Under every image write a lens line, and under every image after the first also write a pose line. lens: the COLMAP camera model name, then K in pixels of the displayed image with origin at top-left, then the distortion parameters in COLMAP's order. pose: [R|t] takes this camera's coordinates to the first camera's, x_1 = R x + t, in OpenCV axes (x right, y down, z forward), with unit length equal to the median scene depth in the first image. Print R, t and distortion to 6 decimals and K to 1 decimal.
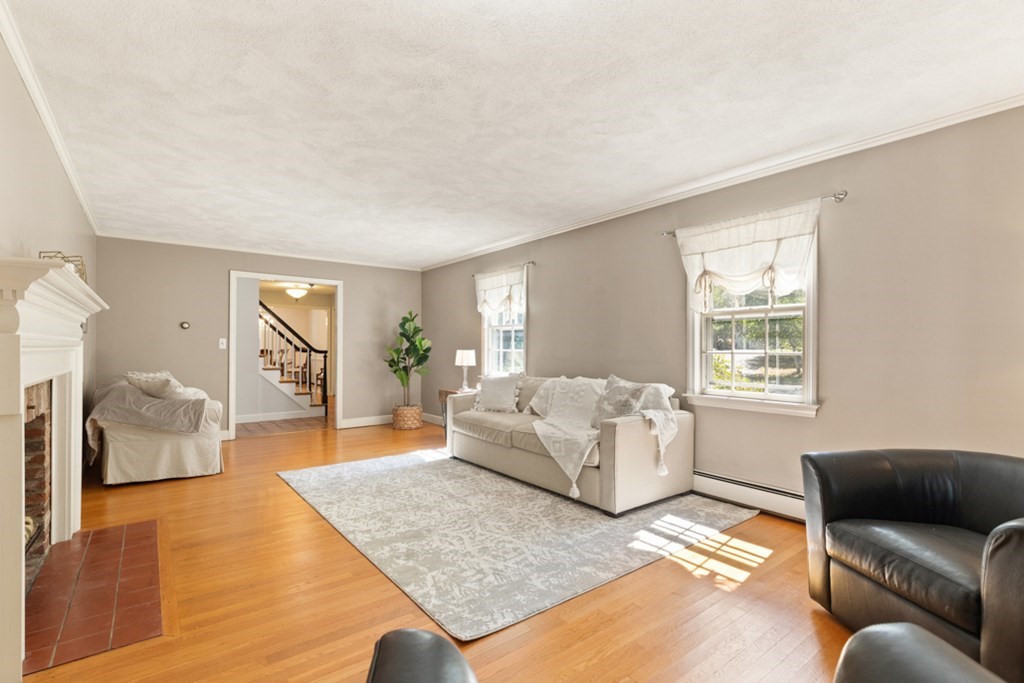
lens RADIAL K [[460.2, 0, 512.0], [0, 460.2, 341.5], [0, 0, 1]] dist [-0.000224, 0.000010]
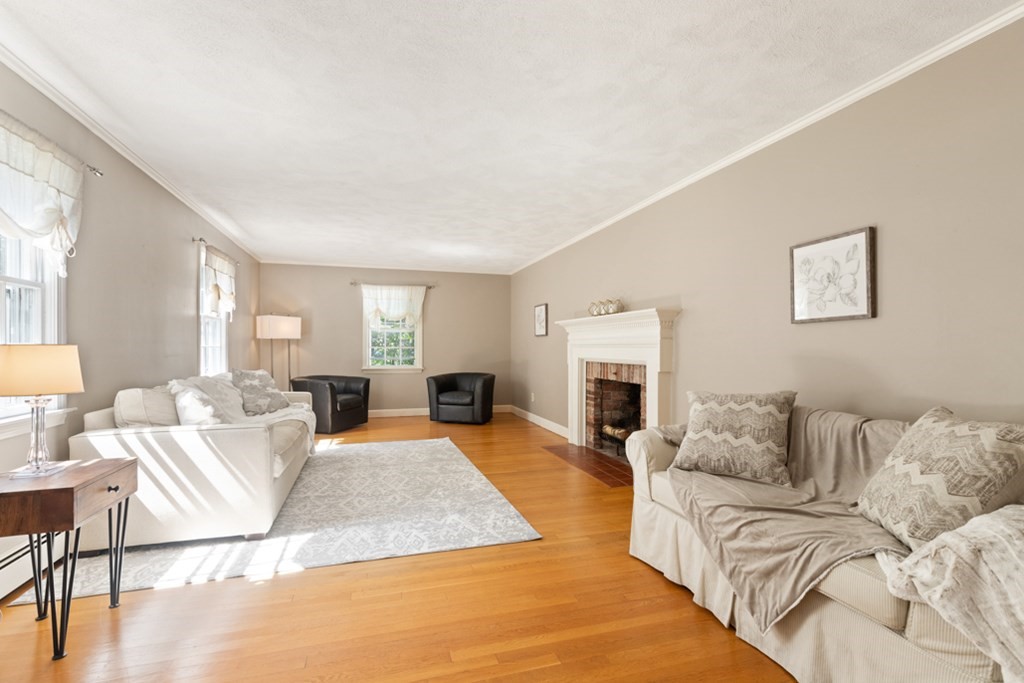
lens RADIAL K [[460.2, 0, 512.0], [0, 460.2, 341.5], [0, 0, 1]] dist [-0.000224, 0.000010]
pose [[-0.932862, 0.002504, 0.360226, -0.790335], [-0.003812, 0.999851, -0.016824, 0.028880], [-0.360215, -0.017068, -0.932713, 1.822623]]
